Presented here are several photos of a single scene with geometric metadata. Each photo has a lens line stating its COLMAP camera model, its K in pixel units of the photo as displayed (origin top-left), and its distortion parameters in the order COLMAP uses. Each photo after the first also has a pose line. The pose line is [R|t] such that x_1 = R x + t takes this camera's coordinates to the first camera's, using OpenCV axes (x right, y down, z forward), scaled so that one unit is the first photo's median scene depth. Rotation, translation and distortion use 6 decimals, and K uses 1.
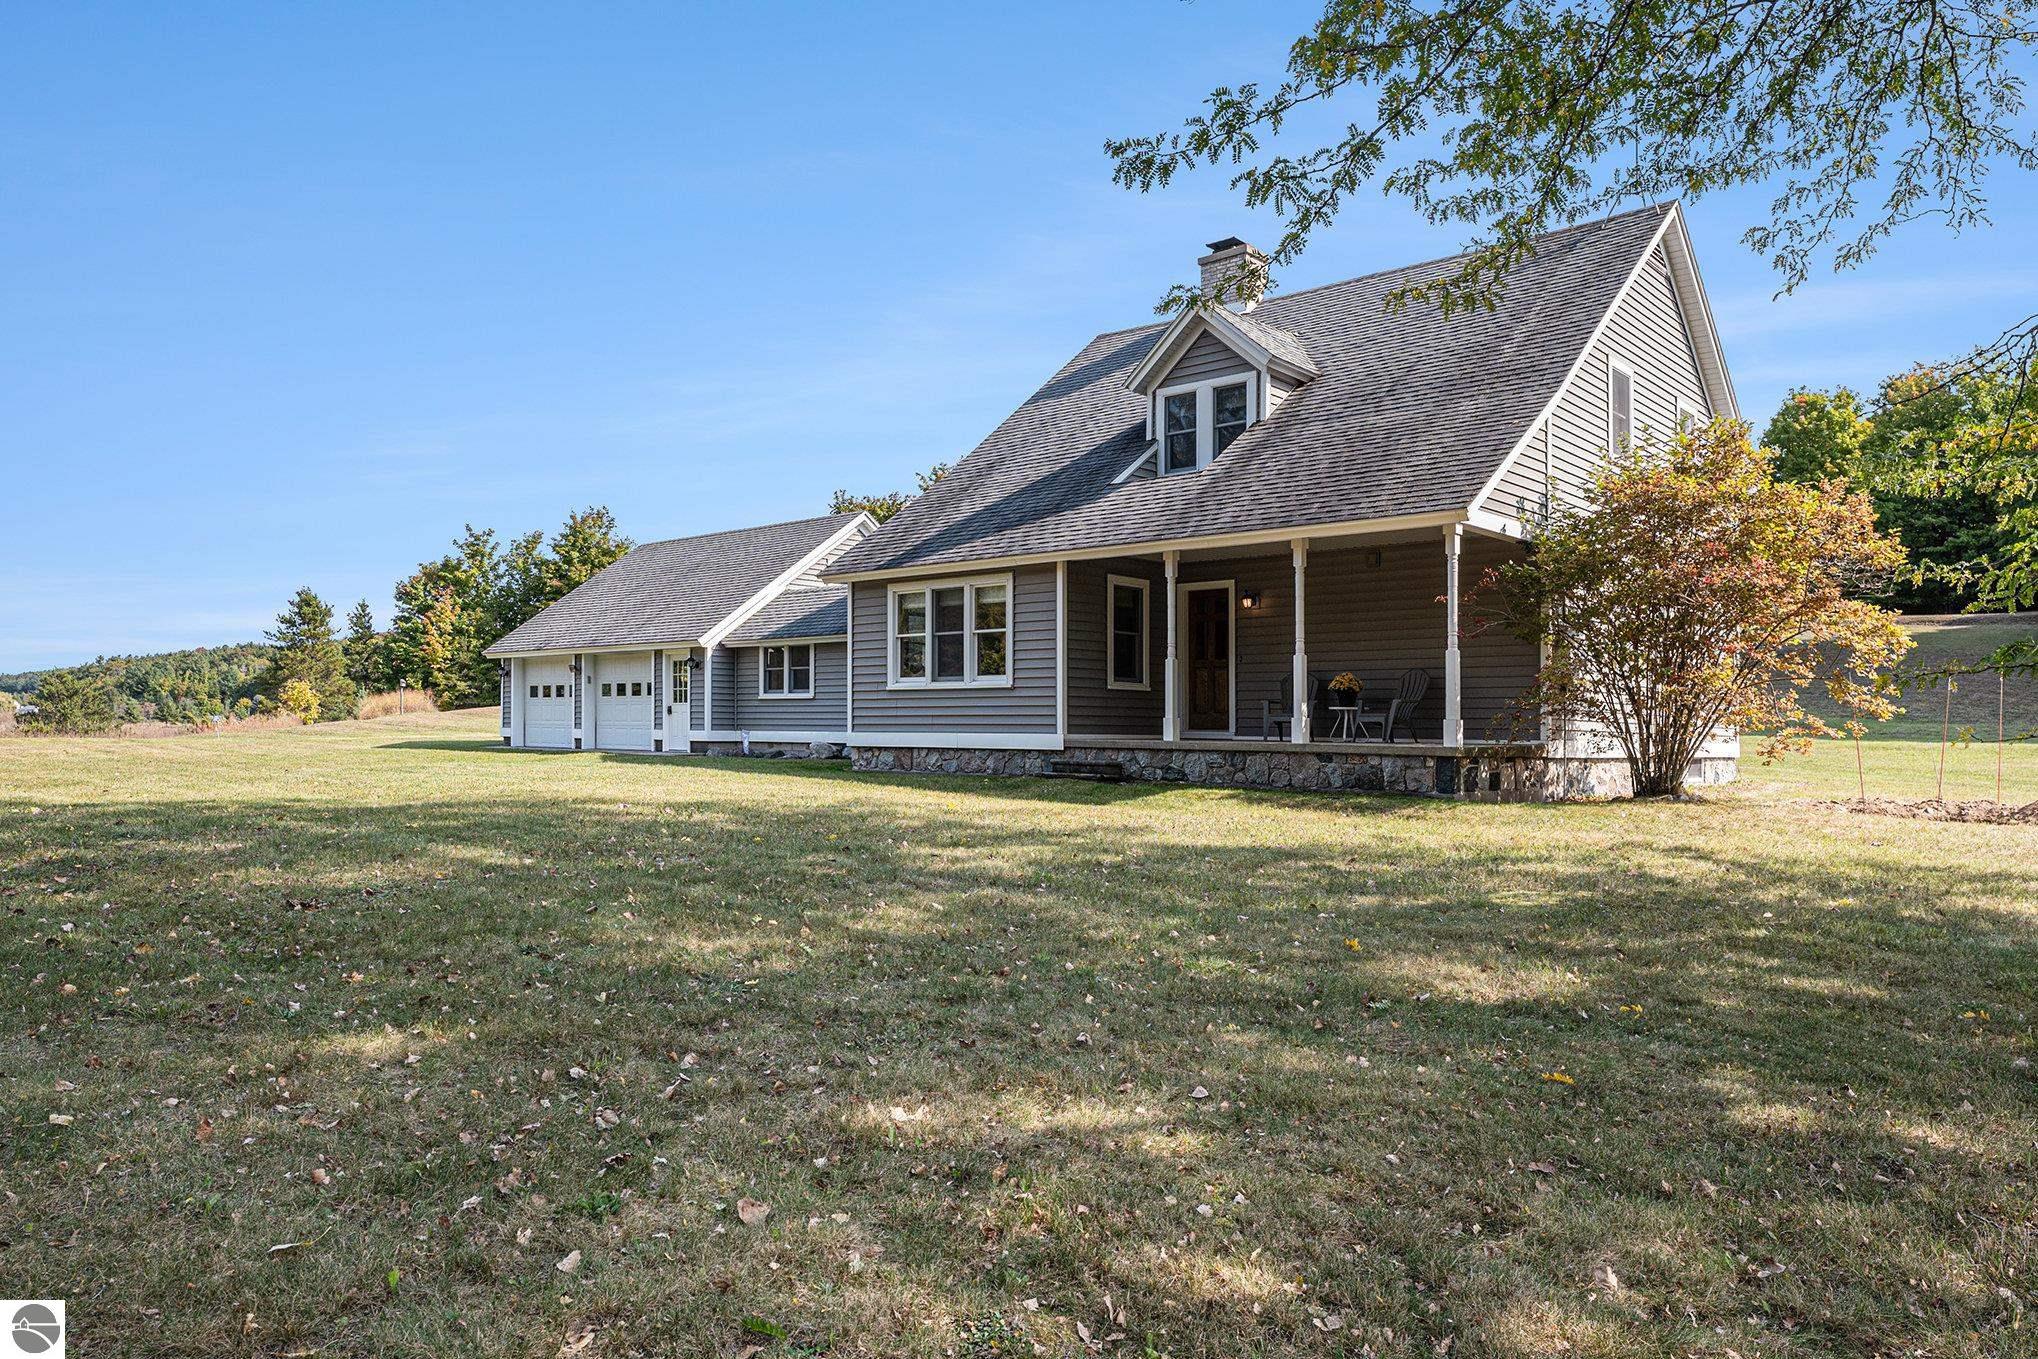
lens RADIAL K [[1339.4, 0, 1020.6], [0, 1339.4, 595.6], [0, 0, 1]] dist [0.015942, -0.000443]
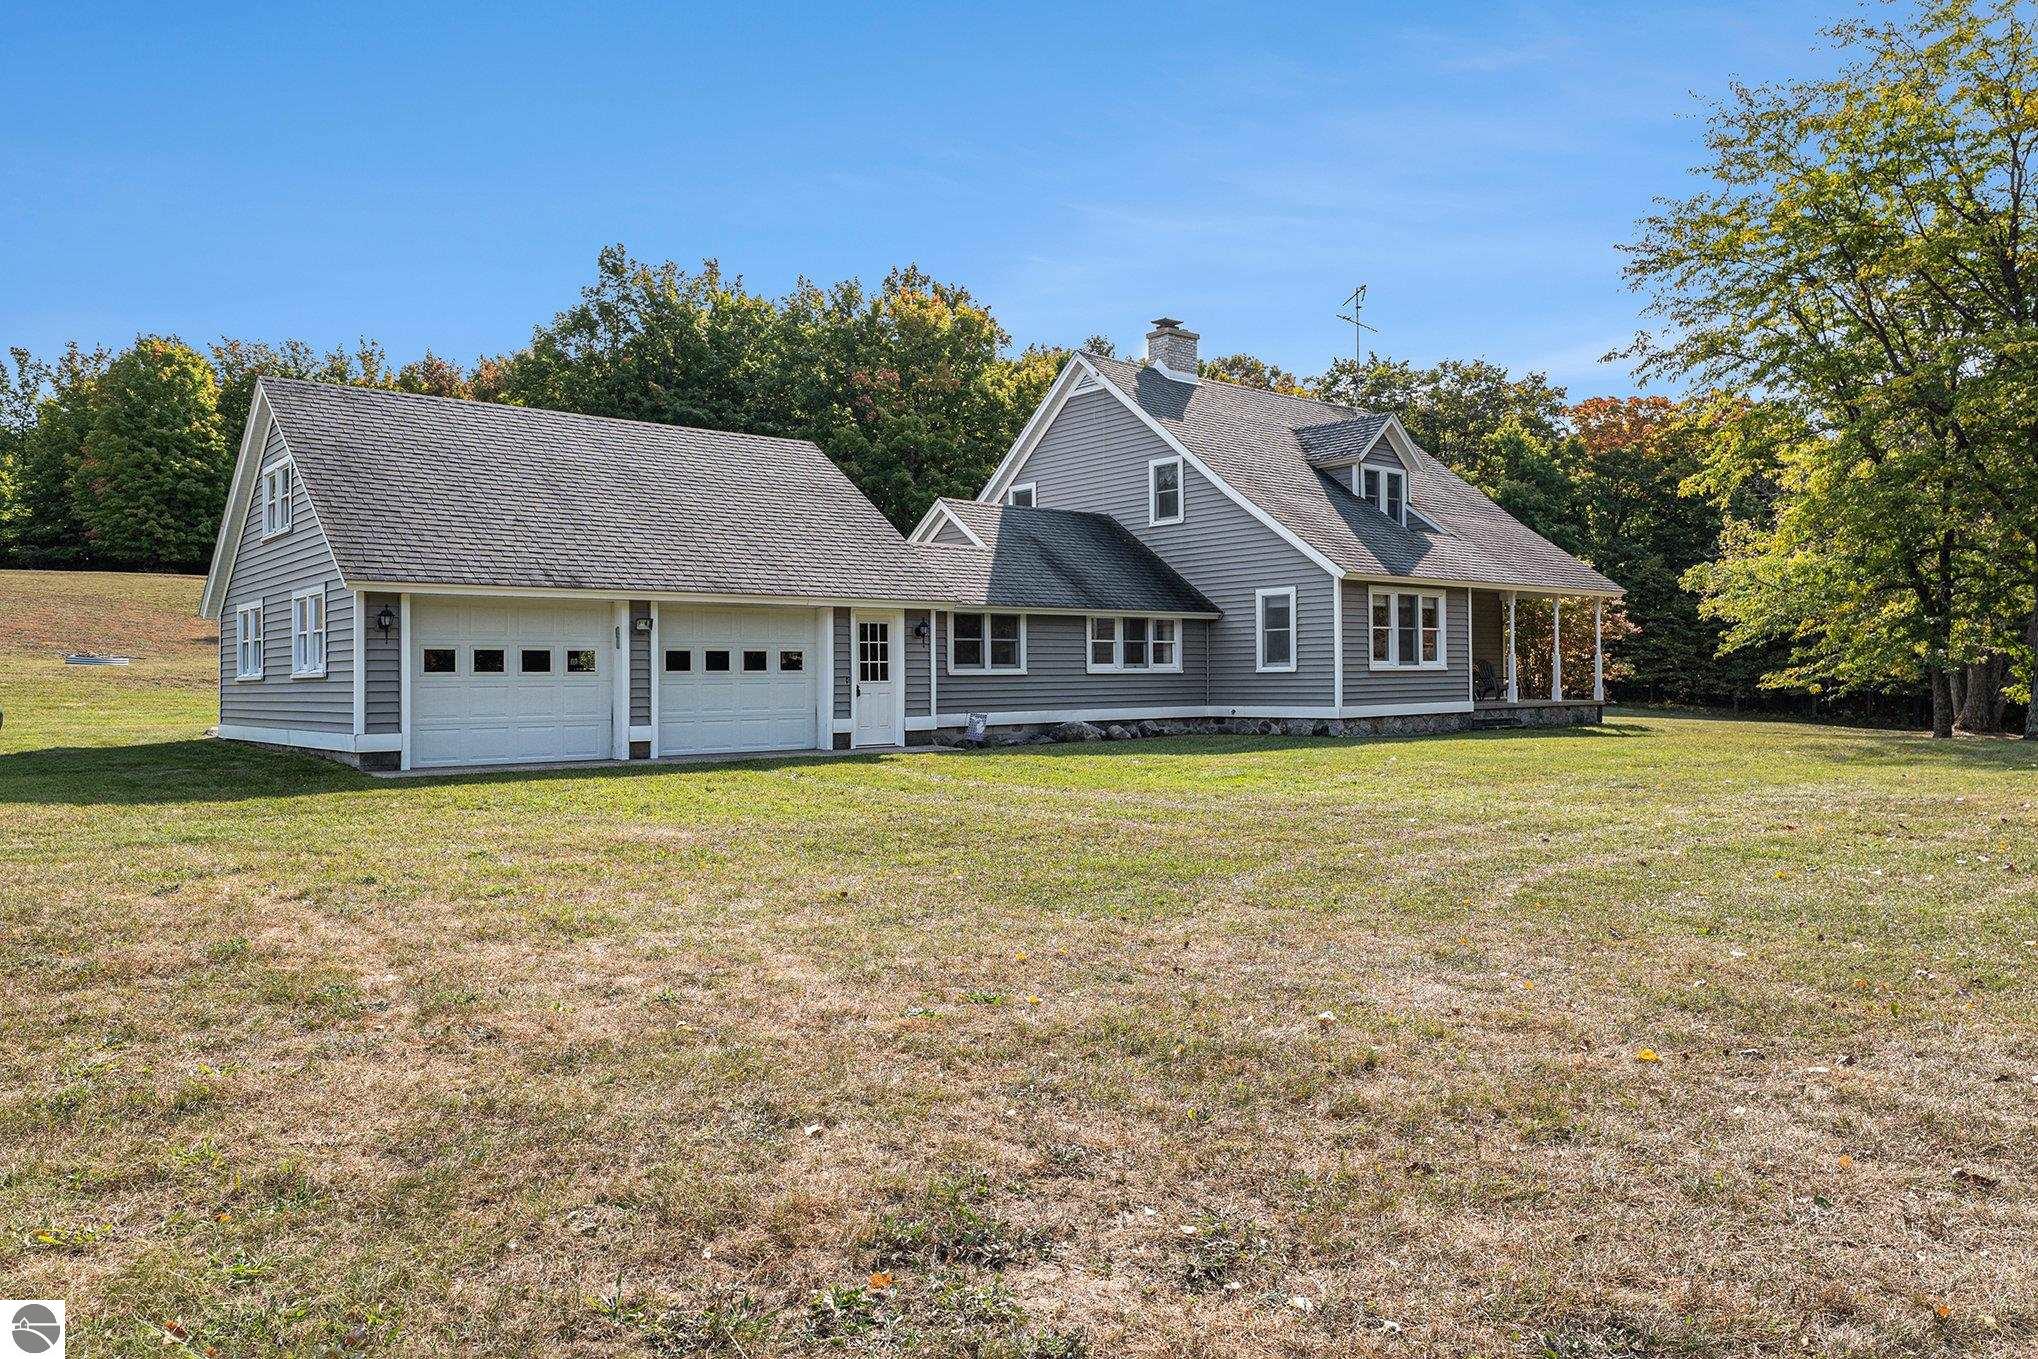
lens RADIAL K [[1339.4, 0, 1020.6], [0, 1339.4, 595.6], [0, 0, 1]] dist [0.015942, -0.000443]
pose [[0.133092, 0.047763, 0.989952, -1.436953], [-0.087092, 0.995538, -0.036324, 0.077949], [-0.987270, -0.081382, 0.136658, 1.210539]]
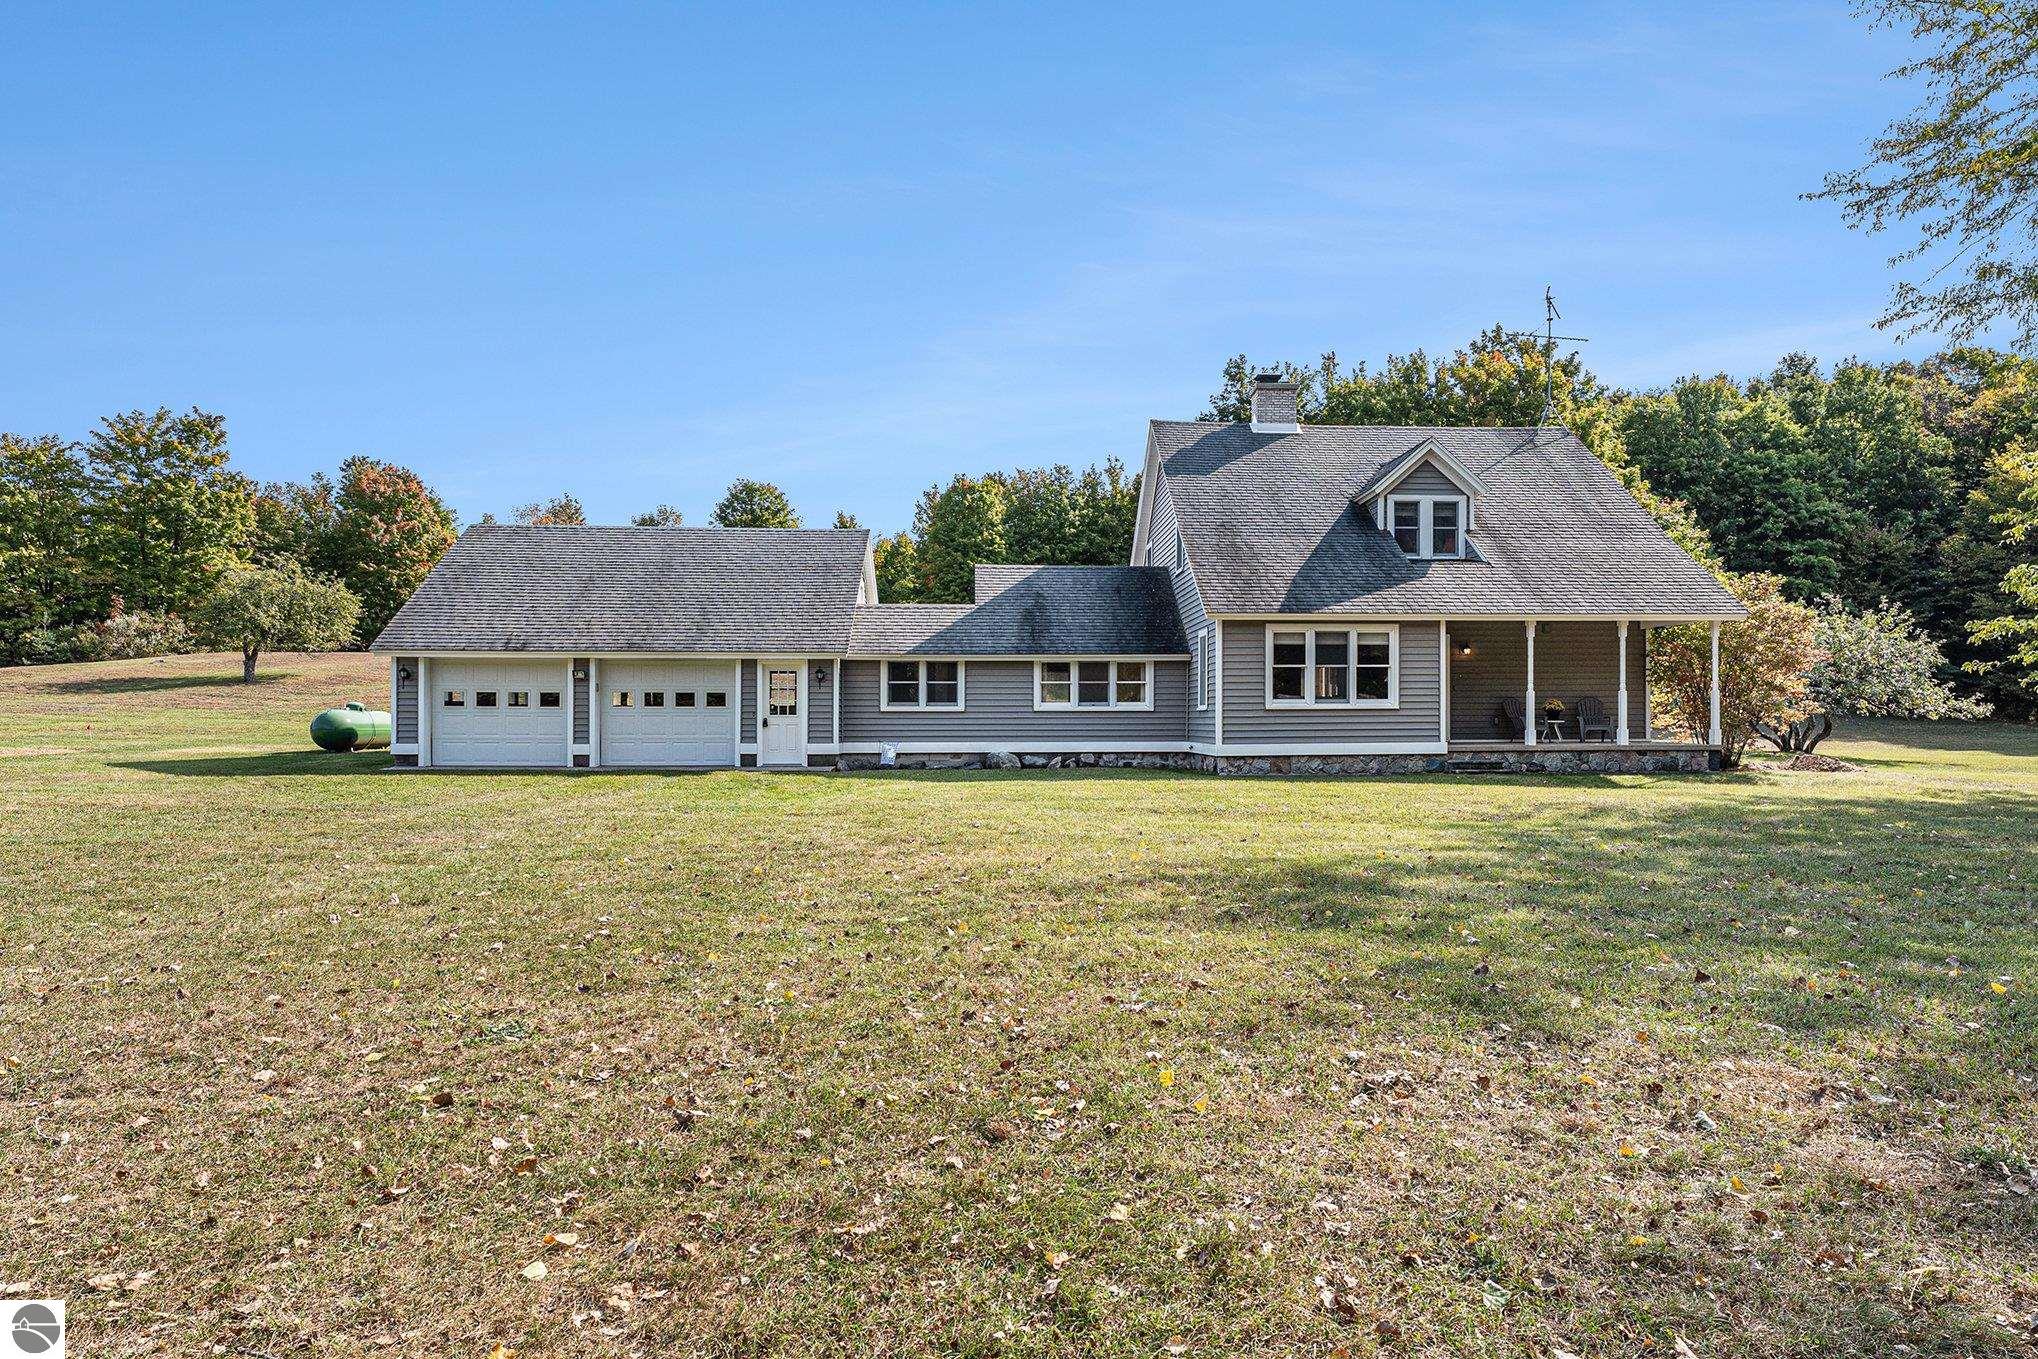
lens RADIAL K [[1162.5, 0, 1092.2], [0, 1162.5, 679.3], [0, 0, 1]] dist [-0.030505, -0.042781]
pose [[0.678363, 0.012895, 0.734614, -1.045882], [-0.063772, 0.997106, 0.041387, 0.009269], [-0.731954, -0.074923, 0.677222, 0.413155]]
